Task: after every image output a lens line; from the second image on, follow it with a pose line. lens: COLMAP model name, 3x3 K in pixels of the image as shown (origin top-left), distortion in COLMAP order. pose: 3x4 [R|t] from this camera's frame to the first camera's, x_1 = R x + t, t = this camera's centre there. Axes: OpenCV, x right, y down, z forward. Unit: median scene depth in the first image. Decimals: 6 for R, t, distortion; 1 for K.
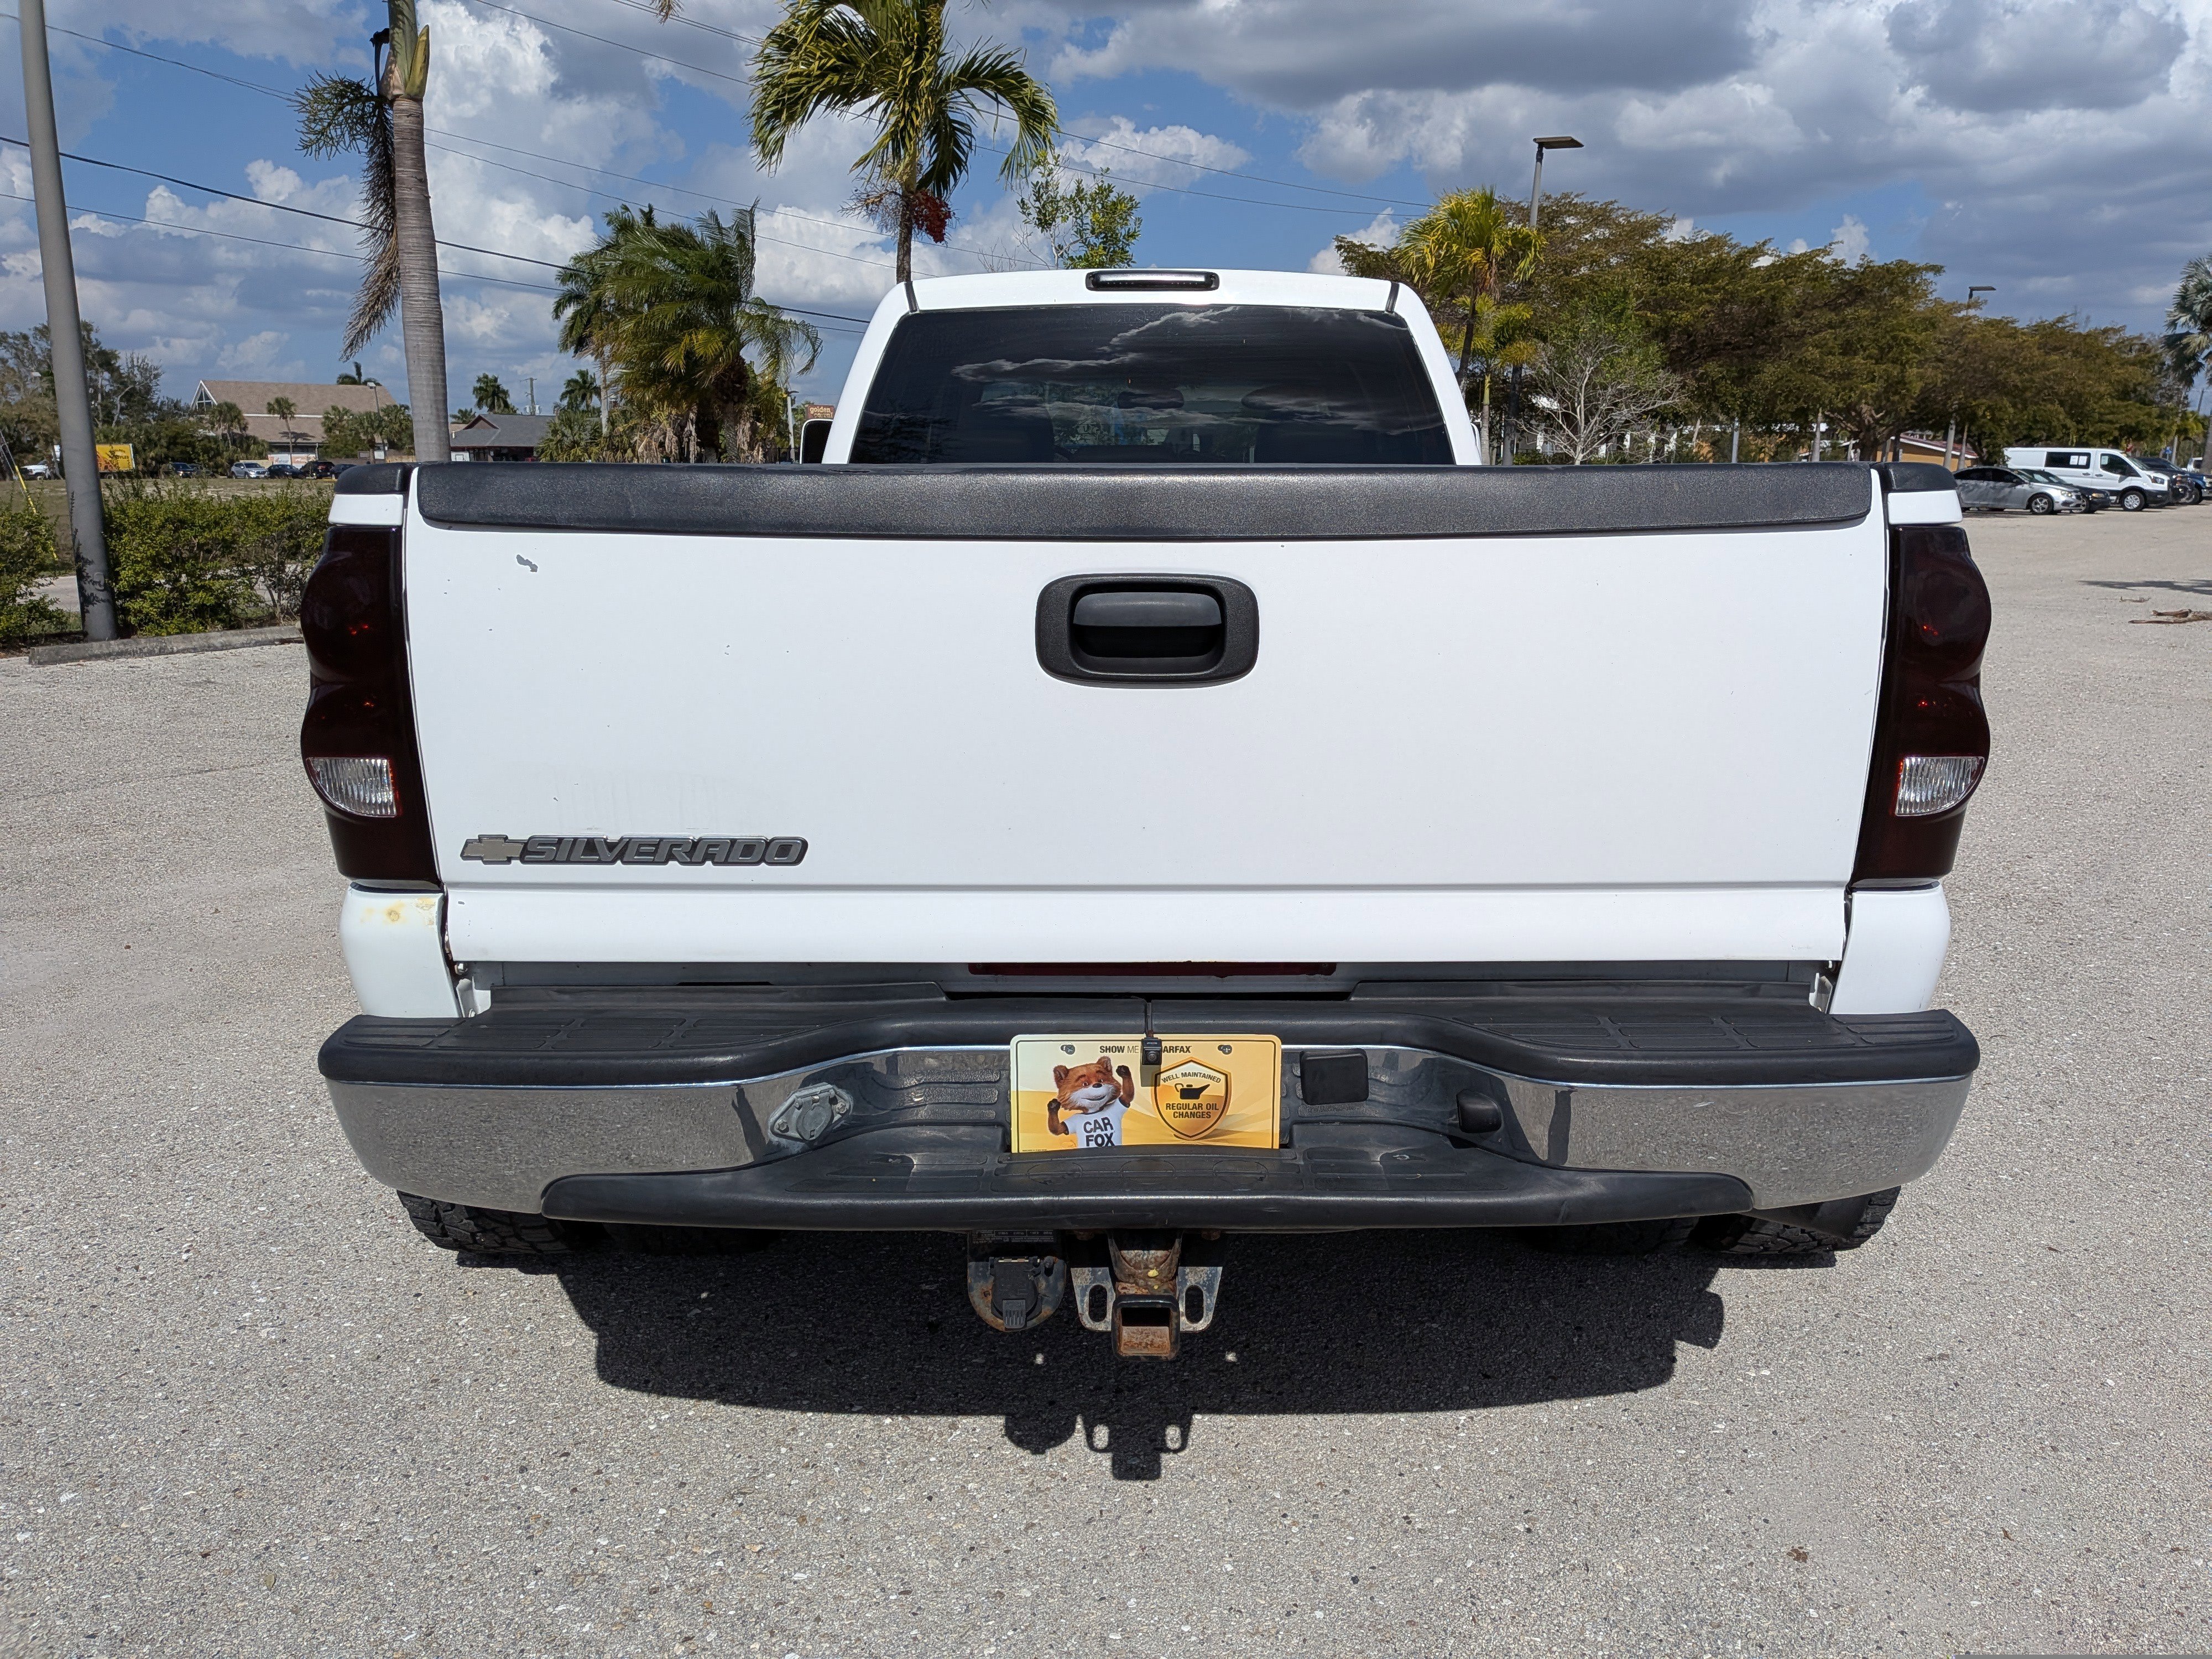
lens RADIAL K [[1641.7, 0, 1169.0], [0, 1641.7, 847.3], [0, 0, 1]] dist [0.041035, -0.061605]
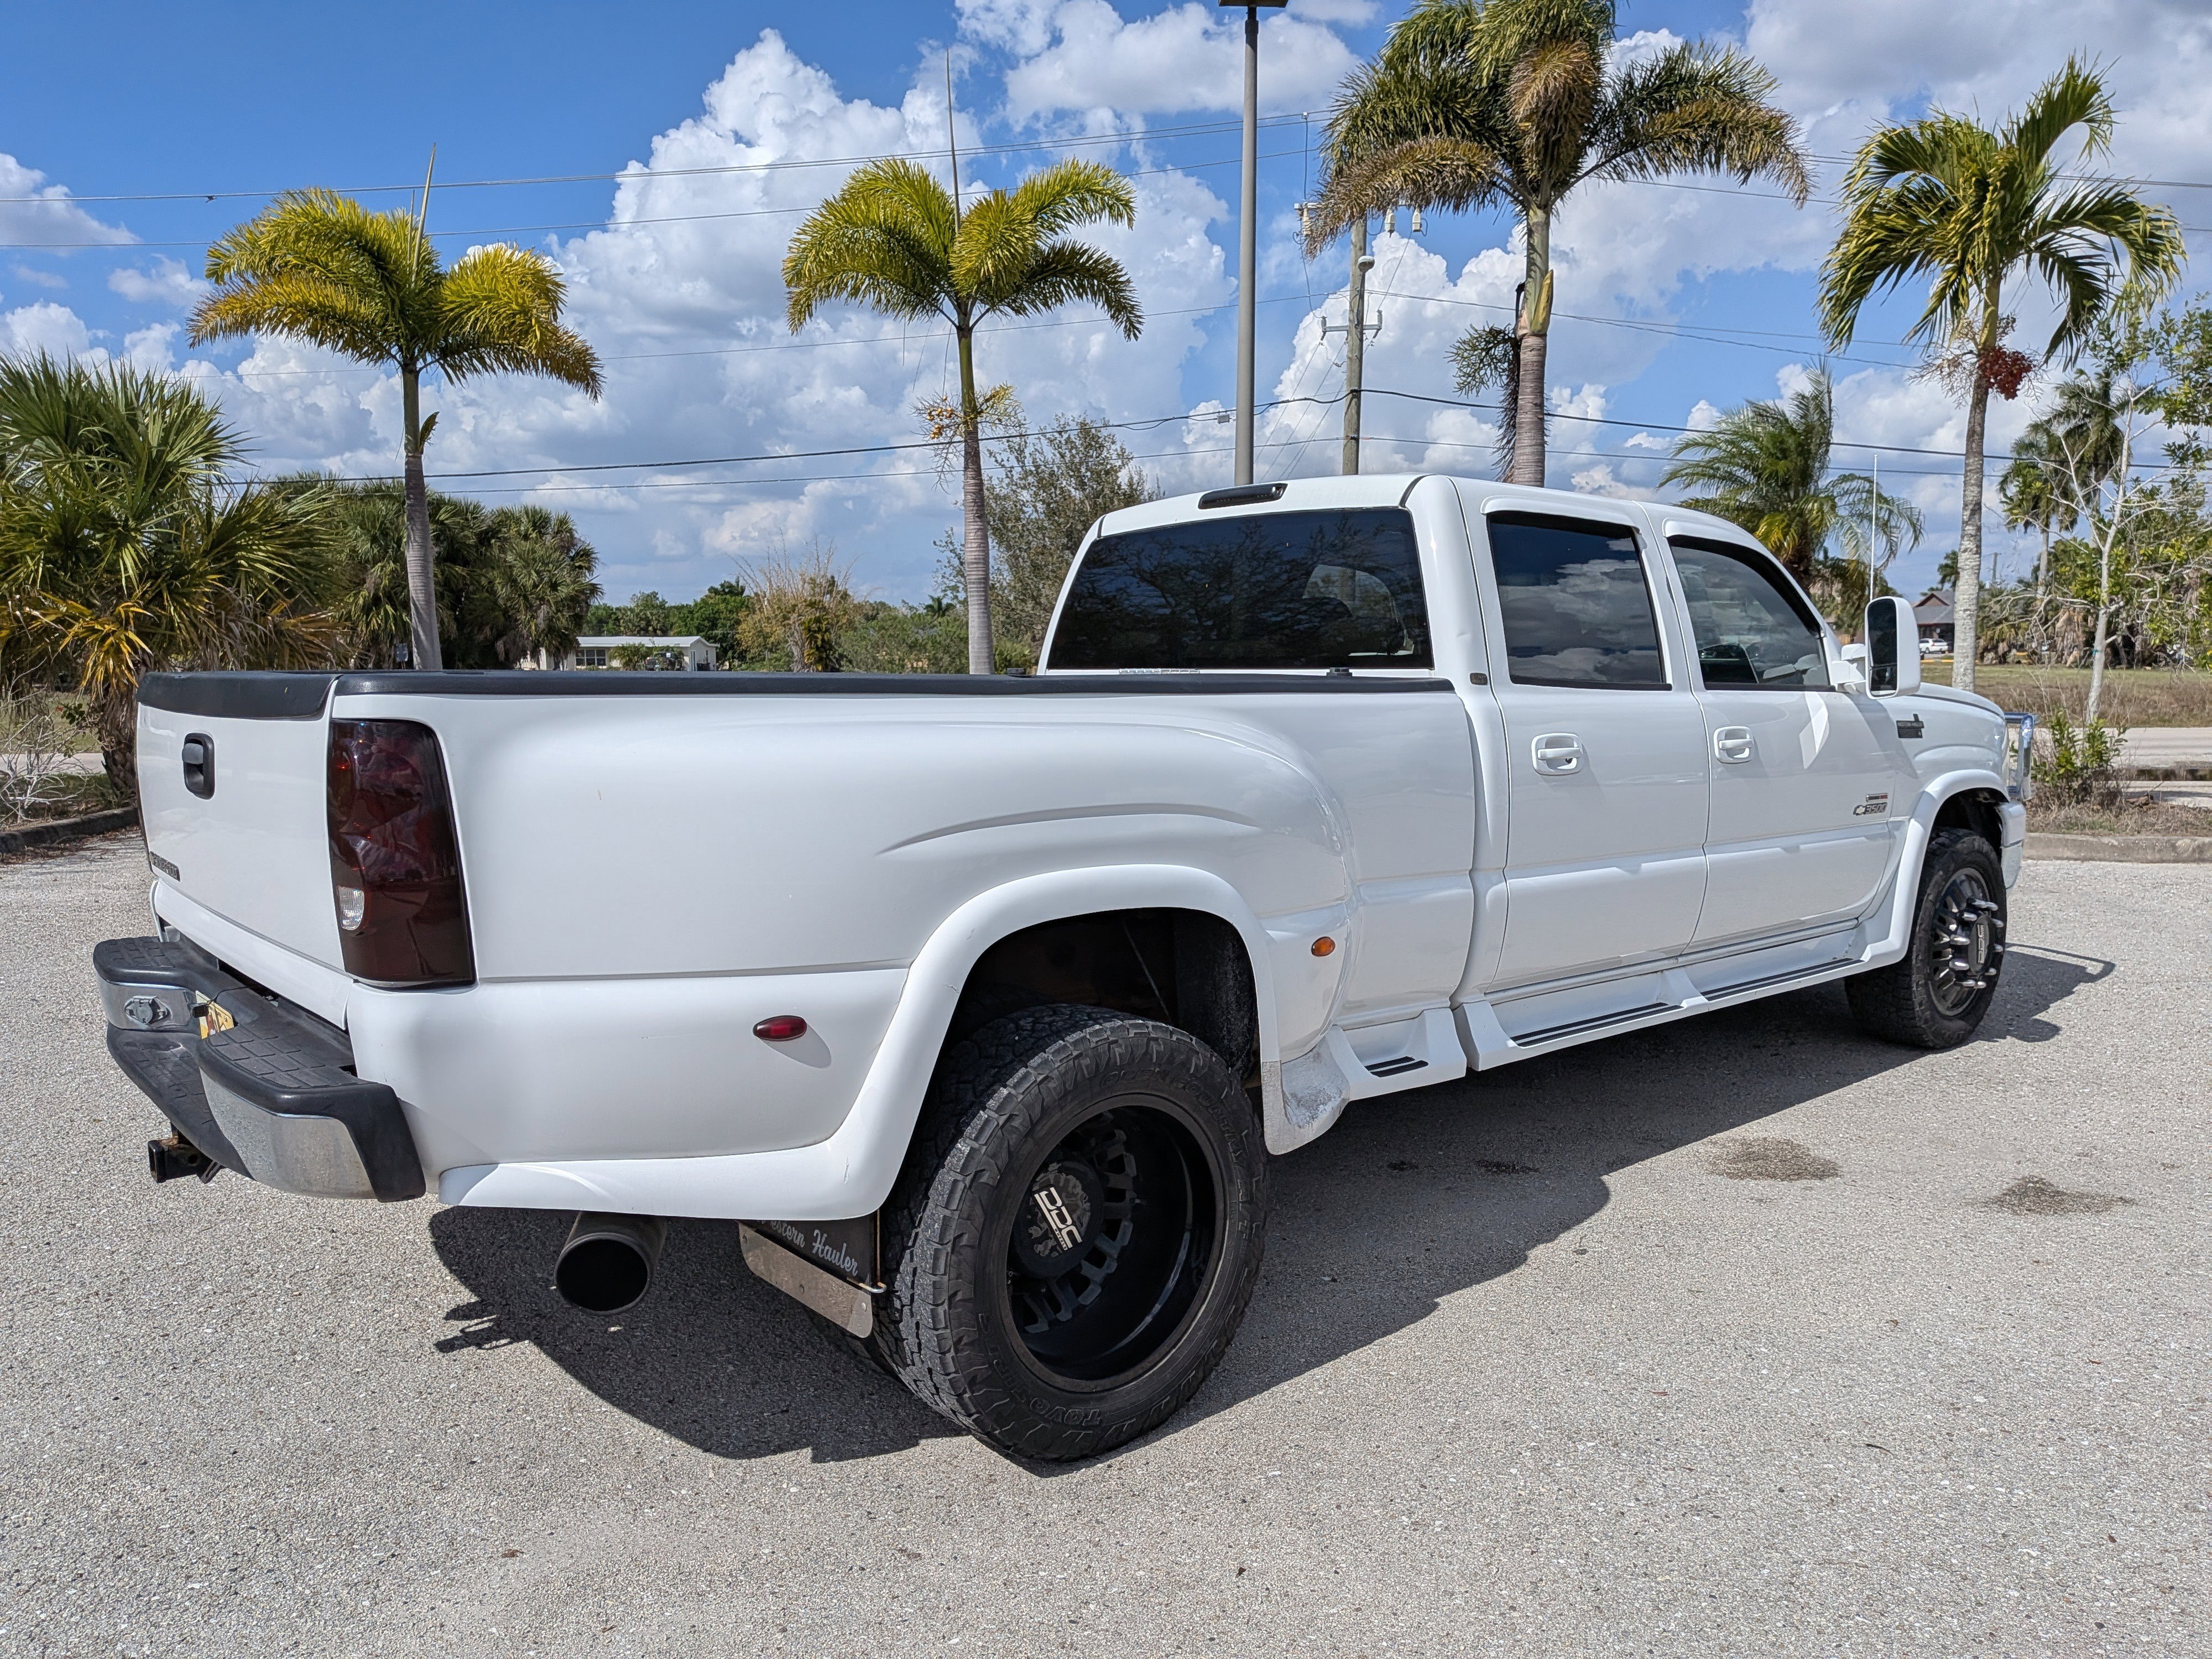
lens RADIAL K [[1641.7, 0, 1122.5], [0, 1641.7, 890.9], [0, 0, 1]] dist [0.041035, -0.061605]
pose [[0.633605, 0.109594, -0.765855, 1.119641], [-0.168736, 0.985660, 0.001450, -0.095267], [0.755031, 0.128308, 0.643012, 0.358374]]
